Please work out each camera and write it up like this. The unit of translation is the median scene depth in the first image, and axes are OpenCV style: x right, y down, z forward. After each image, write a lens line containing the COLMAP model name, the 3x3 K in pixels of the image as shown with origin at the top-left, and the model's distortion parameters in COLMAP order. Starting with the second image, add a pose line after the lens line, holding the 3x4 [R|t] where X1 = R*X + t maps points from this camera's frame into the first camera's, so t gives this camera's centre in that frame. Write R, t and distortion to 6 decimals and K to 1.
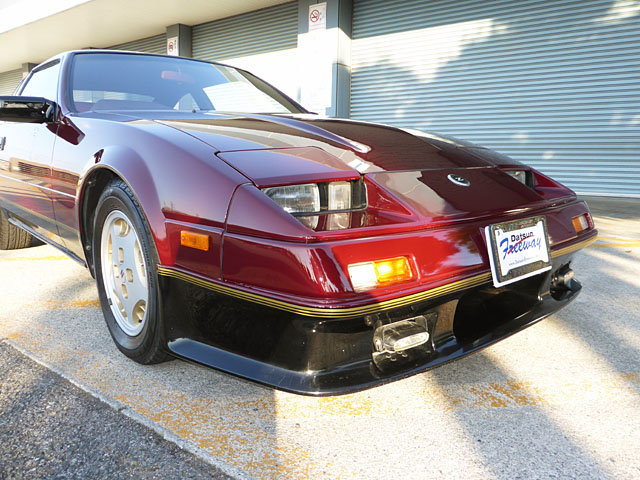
lens RADIAL K [[512.1, 0, 344.1], [0, 512.1, 240.7], [0, 0, 1]] dist [-0.037400, 0.007503]
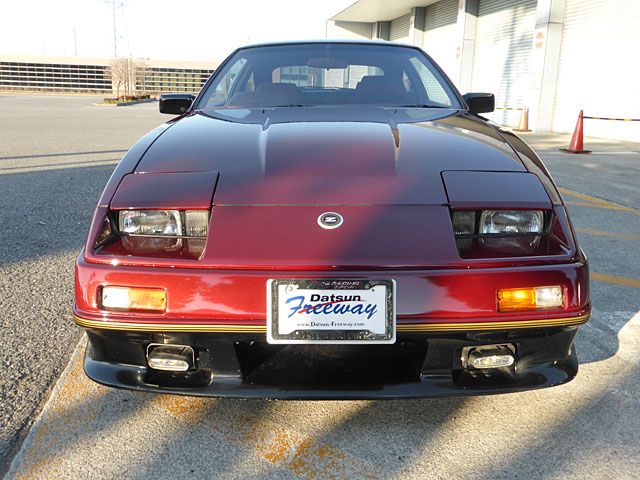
lens RADIAL K [[561.4, 0, 320.0], [0, 561.4, 240.0], [0, 0, 1]] dist [-0.040470, -0.000784]
pose [[0.748682, 0.177896, -0.638614, 0.980874], [-0.124964, 0.983924, 0.127586, -0.240366], [0.651045, -0.015717, 0.758876, 0.254307]]
